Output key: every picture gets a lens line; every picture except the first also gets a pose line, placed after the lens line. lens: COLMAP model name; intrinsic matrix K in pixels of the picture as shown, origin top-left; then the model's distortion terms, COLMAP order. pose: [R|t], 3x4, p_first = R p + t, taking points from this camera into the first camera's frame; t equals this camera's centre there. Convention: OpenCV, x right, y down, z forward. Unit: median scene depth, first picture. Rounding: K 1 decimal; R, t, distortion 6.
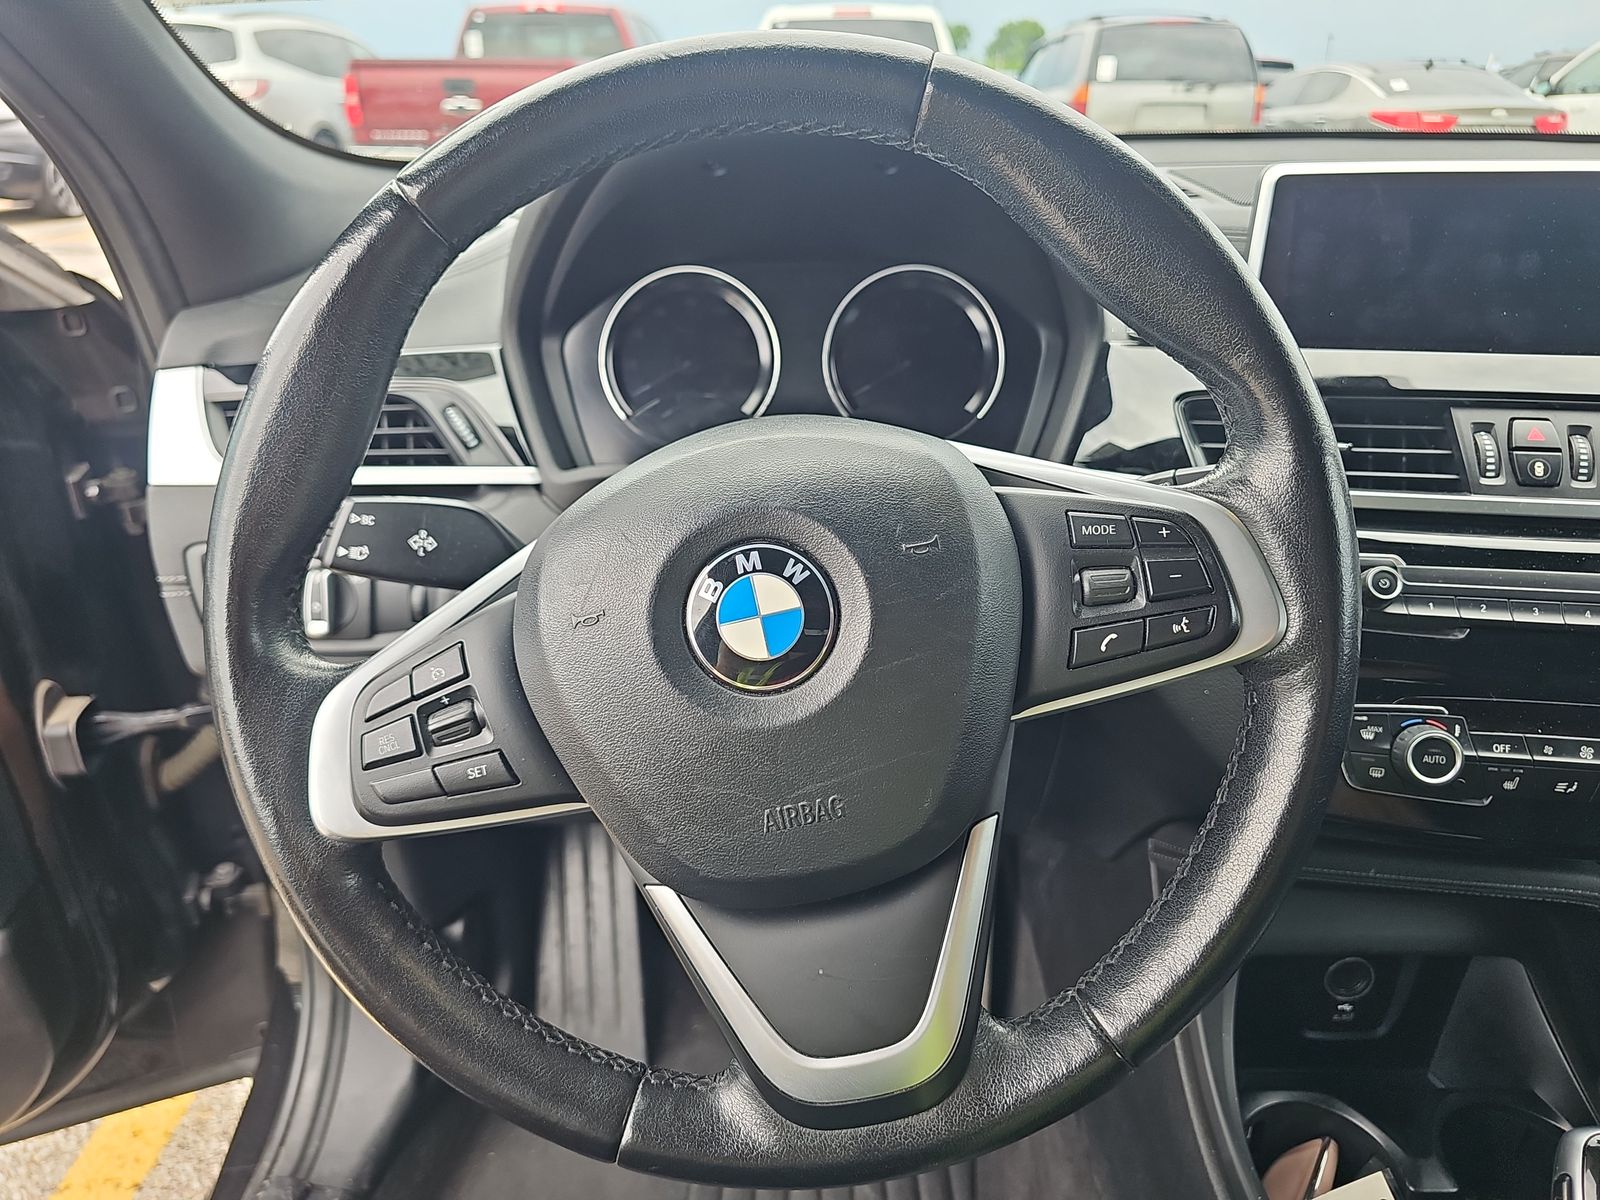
lens RADIAL K [[1036.5, 0, 826.9], [0, 1036.5, 594.0], [0, 0, 1]] dist [0.002025, -0.001545]
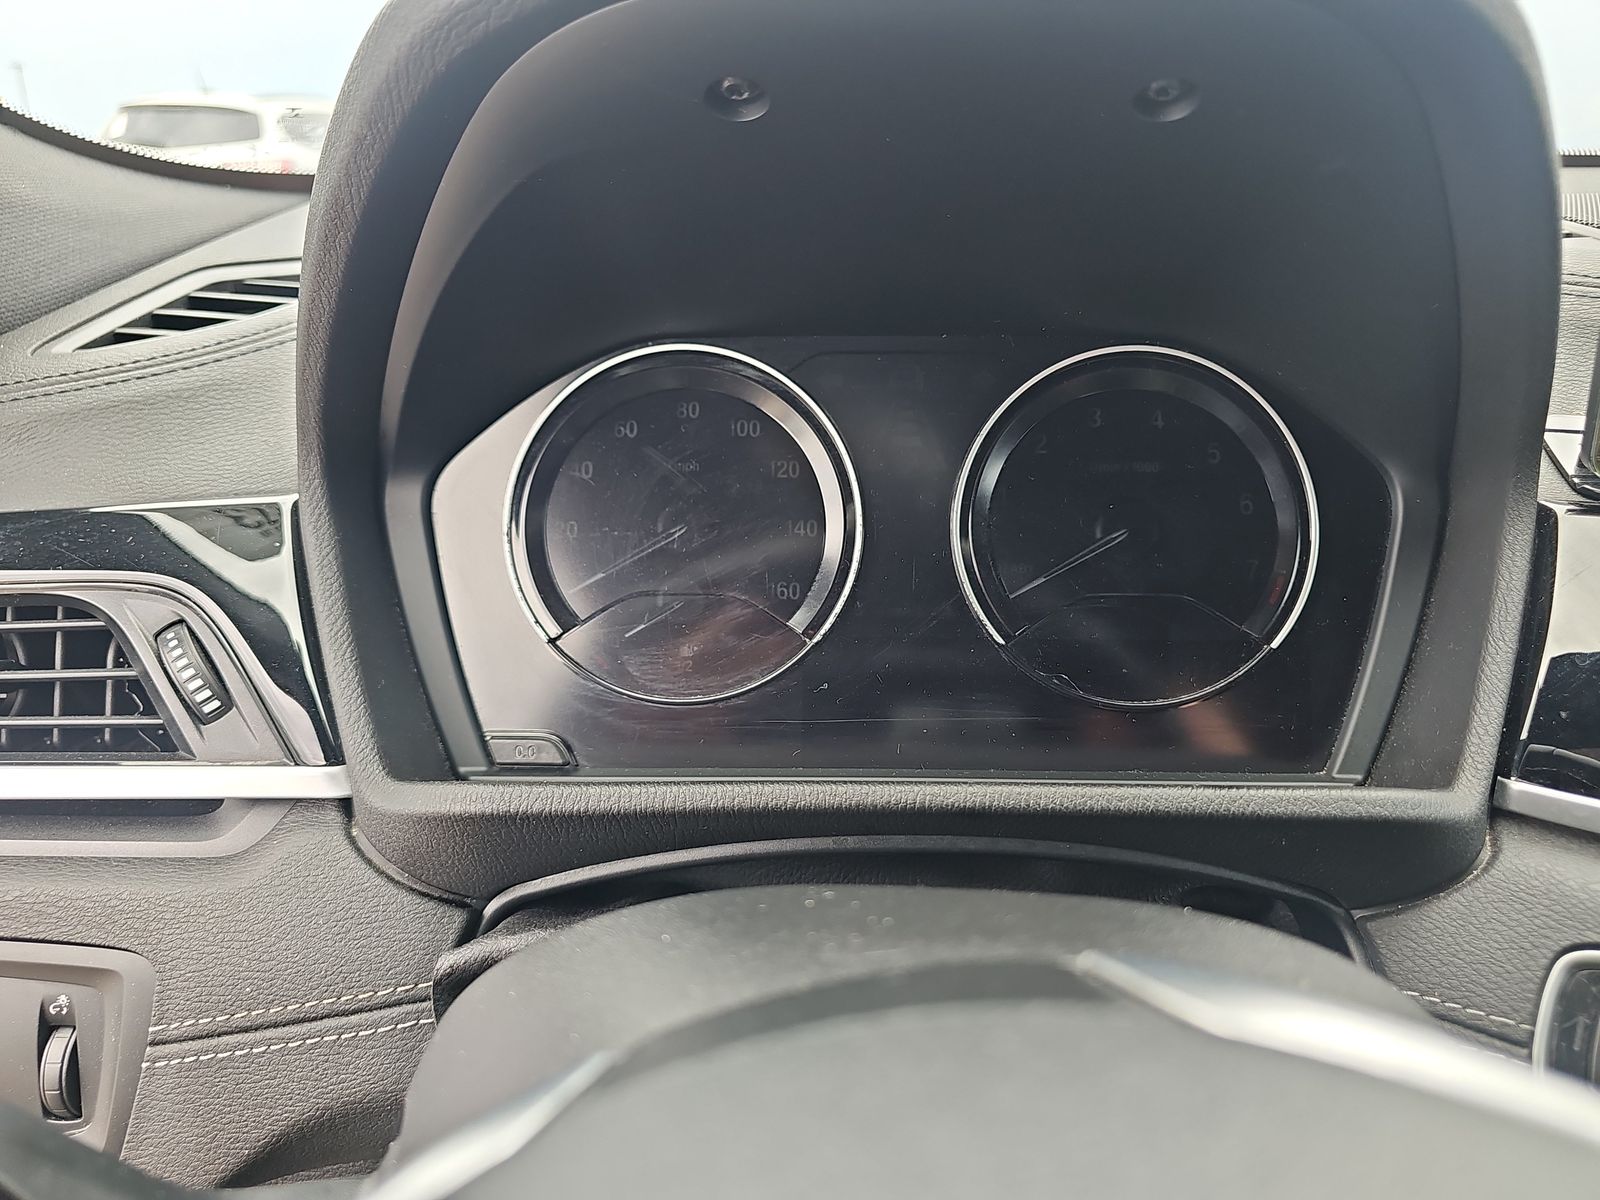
lens RADIAL K [[1036.5, 0, 826.9], [0, 1036.5, 594.0], [0, 0, 1]] dist [0.002025, -0.001545]
pose [[0.999482, 0.016527, -0.027611, -0.055046], [-0.018138, 0.998084, -0.059154, -0.182244], [0.026580, 0.059625, 0.997867, 0.561695]]
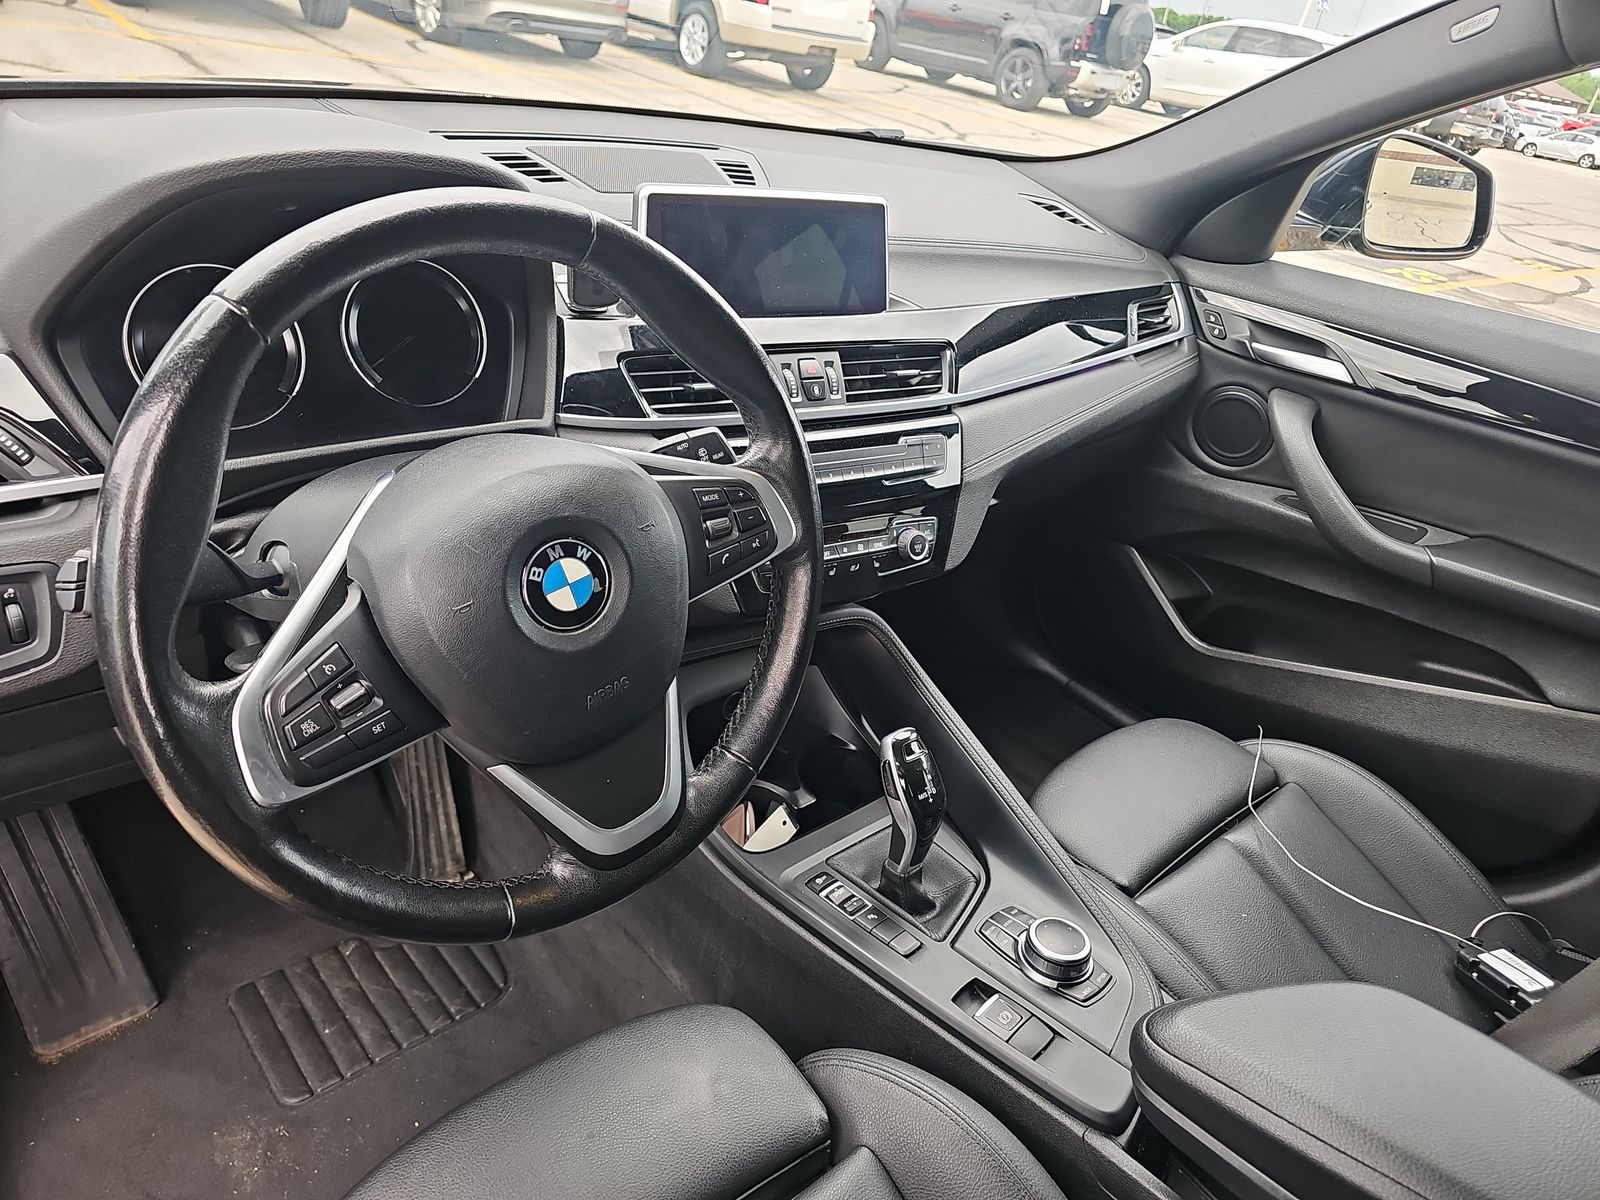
lens RADIAL K [[1036.5, 0, 826.9], [0, 1036.5, 594.0], [0, 0, 1]] dist [0.002025, -0.001545]
pose [[0.728313, -0.223948, 0.647617, -0.480589], [0.107354, 0.970708, 0.214943, -0.156894], [-0.676783, -0.087021, 0.731021, -0.292686]]
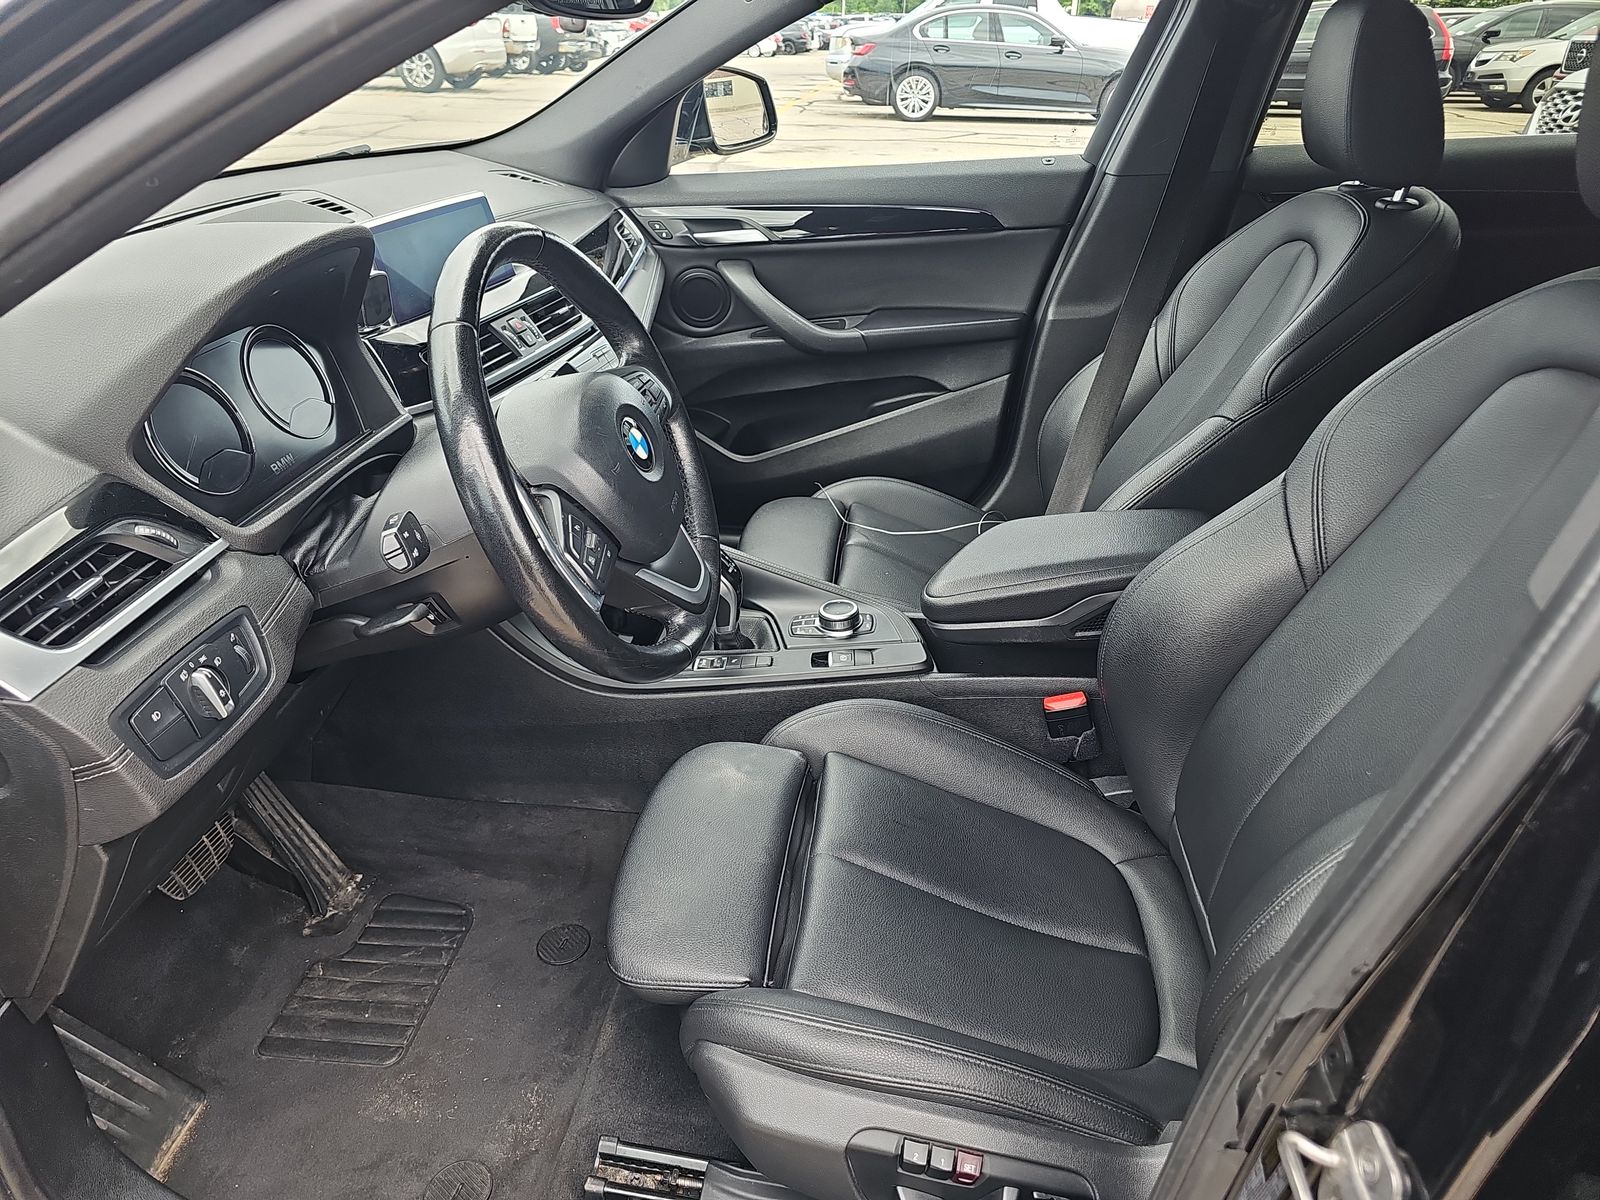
lens RADIAL K [[1064.6, 0, 779.5], [0, 1064.6, 612.0], [0, 0, 1]] dist [0.019026, -0.002232]
pose [[0.109281, -0.464652, 0.878724, -1.603319], [0.381685, 0.835865, 0.394521, -0.330022], [-0.917809, 0.292282, 0.268695, 0.022142]]
